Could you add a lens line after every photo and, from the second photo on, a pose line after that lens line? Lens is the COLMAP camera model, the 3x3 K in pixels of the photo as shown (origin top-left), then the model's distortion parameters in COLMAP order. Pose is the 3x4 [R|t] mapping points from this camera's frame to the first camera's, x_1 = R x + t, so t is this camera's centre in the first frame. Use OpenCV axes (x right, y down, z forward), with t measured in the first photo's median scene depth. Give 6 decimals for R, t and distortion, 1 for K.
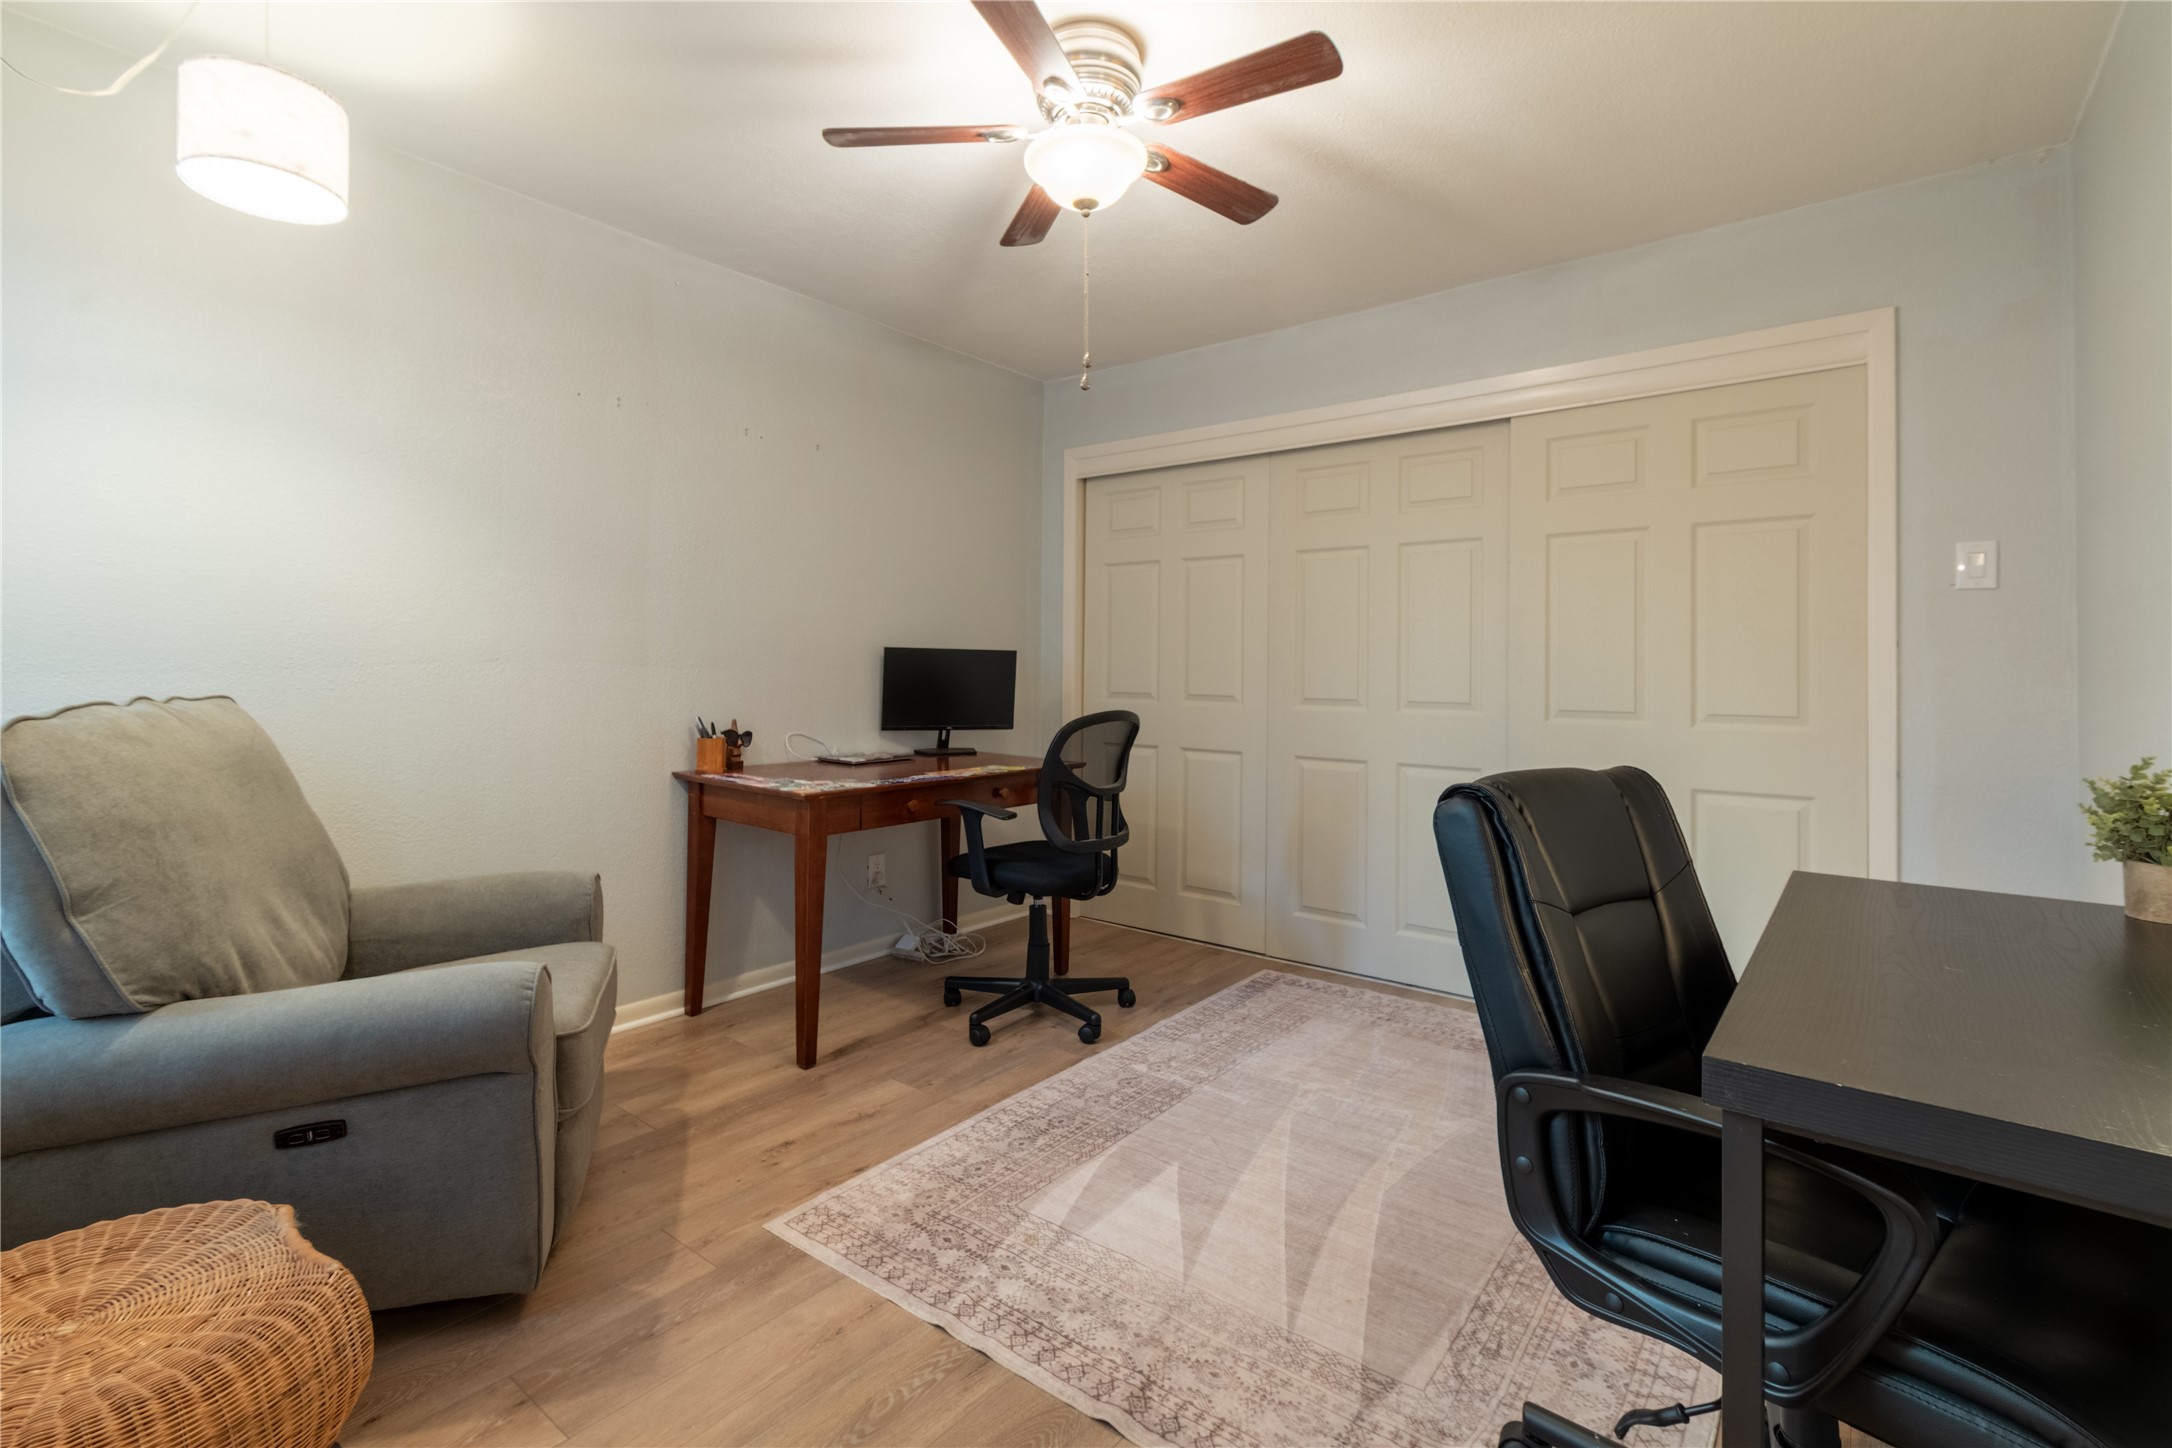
lens RADIAL K [[971.7, 0, 1084.7], [0, 971.7, 671.8], [0, 0, 1]] dist [-0.000418, -0.000065]
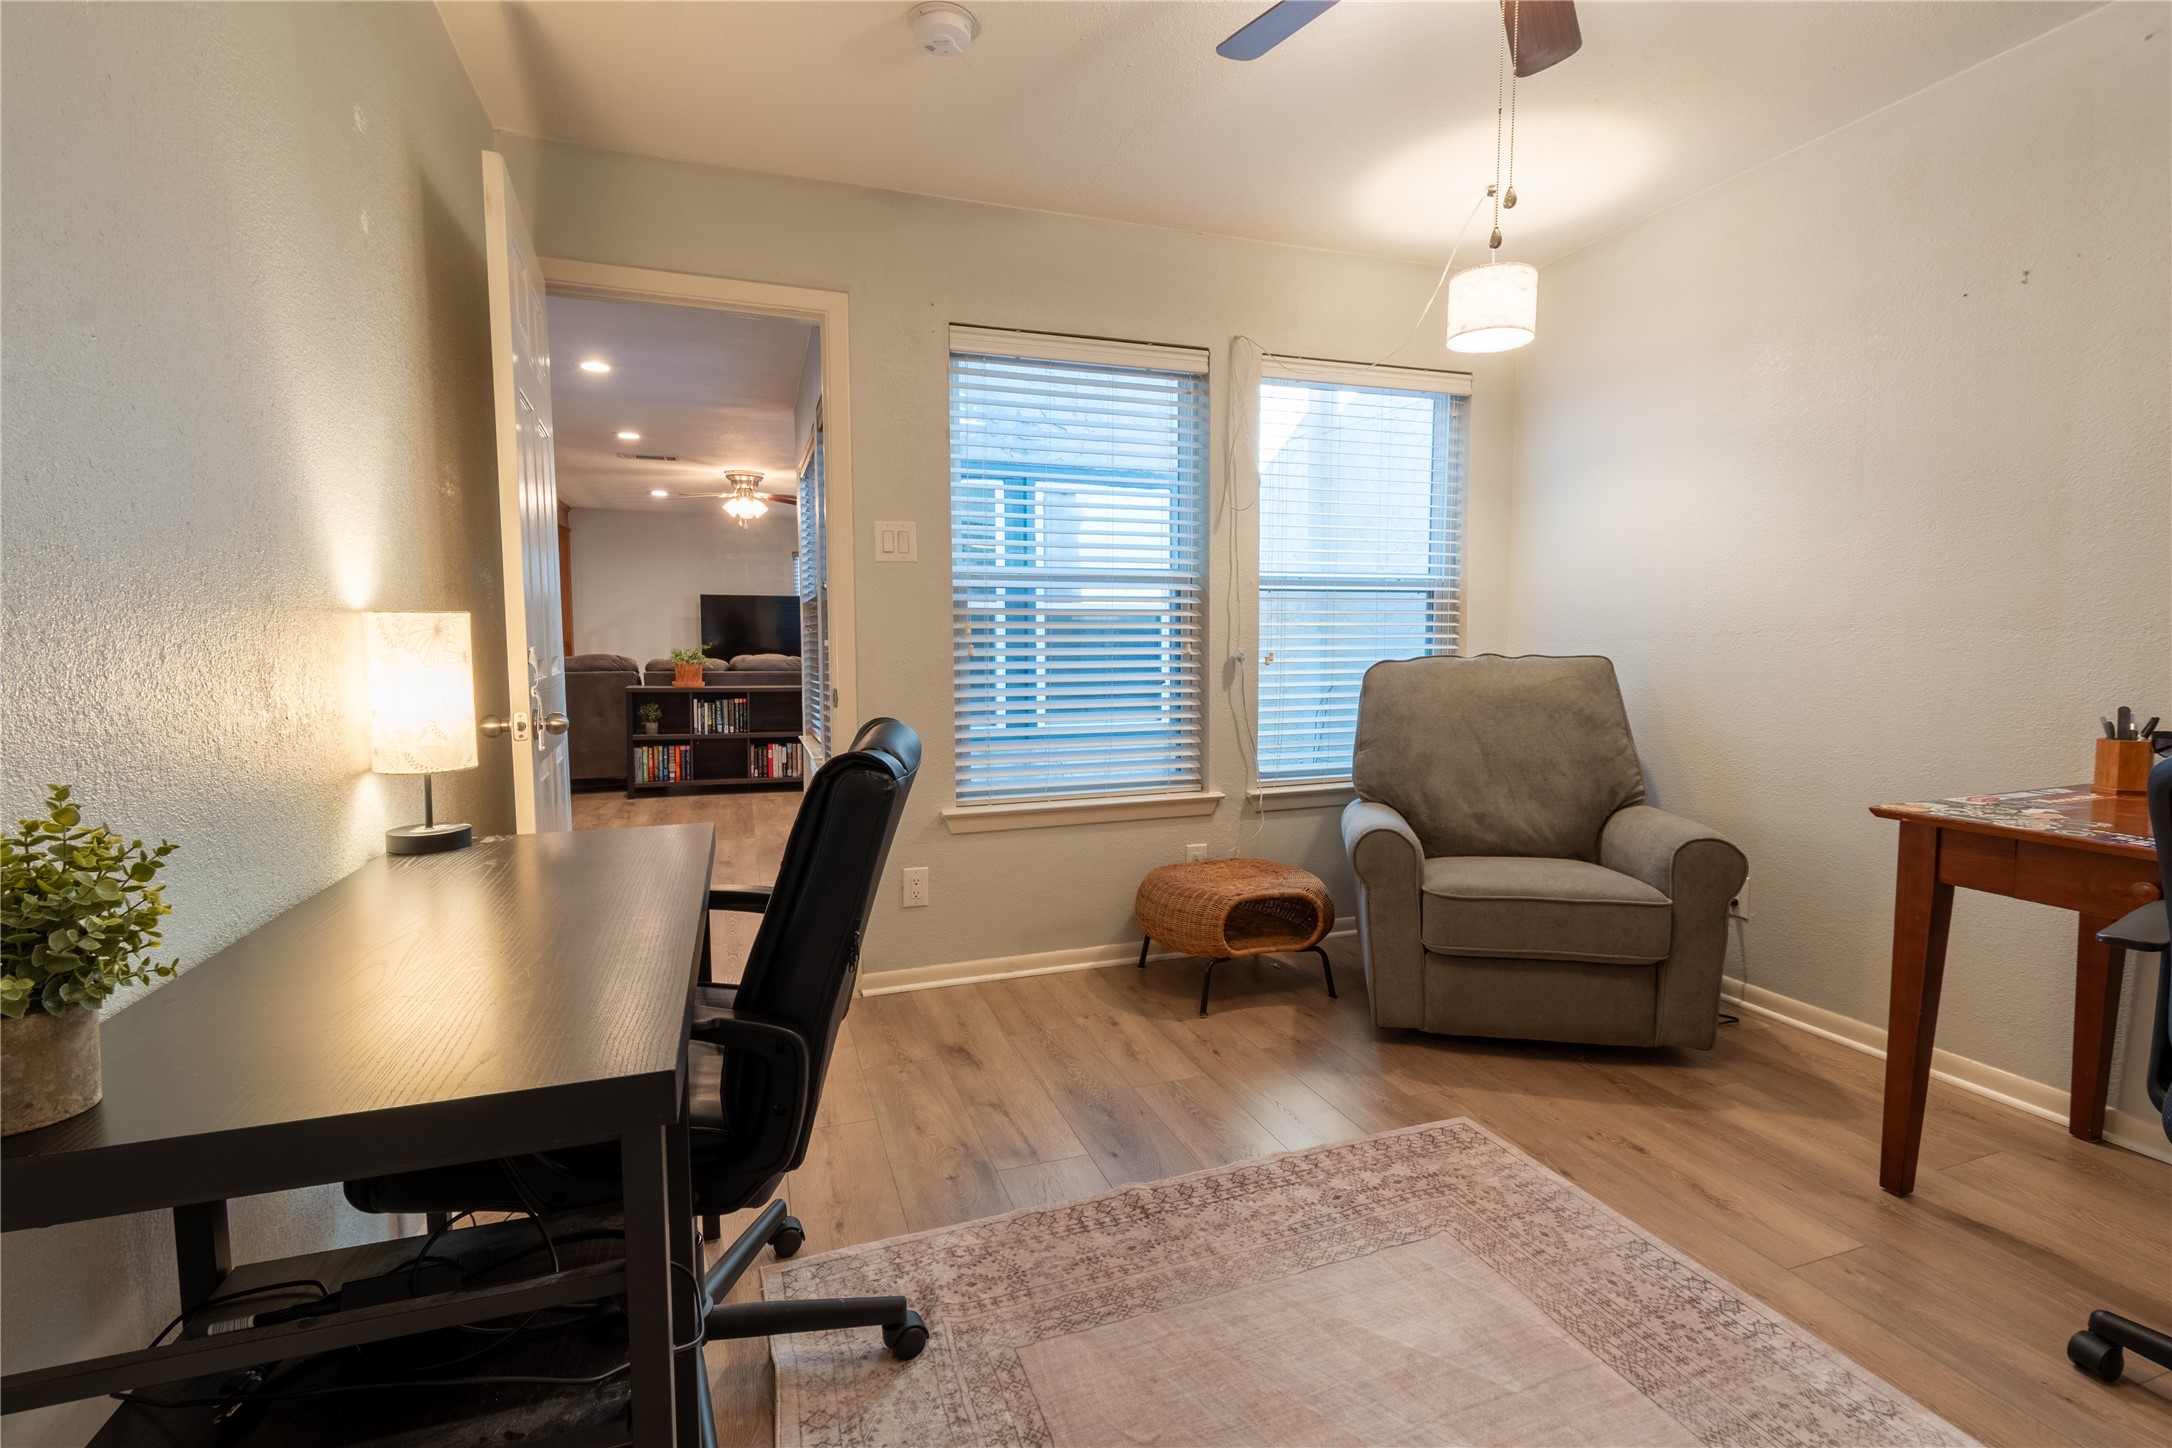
lens RADIAL K [[997.1, 0, 1086.0], [0, 997.1, 724.0], [0, 0, 1]] dist [-0.000515, -0.000193]
pose [[-0.524301, 0.070721, -0.848591, 0.779005], [-0.002449, 0.996416, 0.084554, 0.003695], [0.851530, 0.046410, -0.522248, 1.072317]]
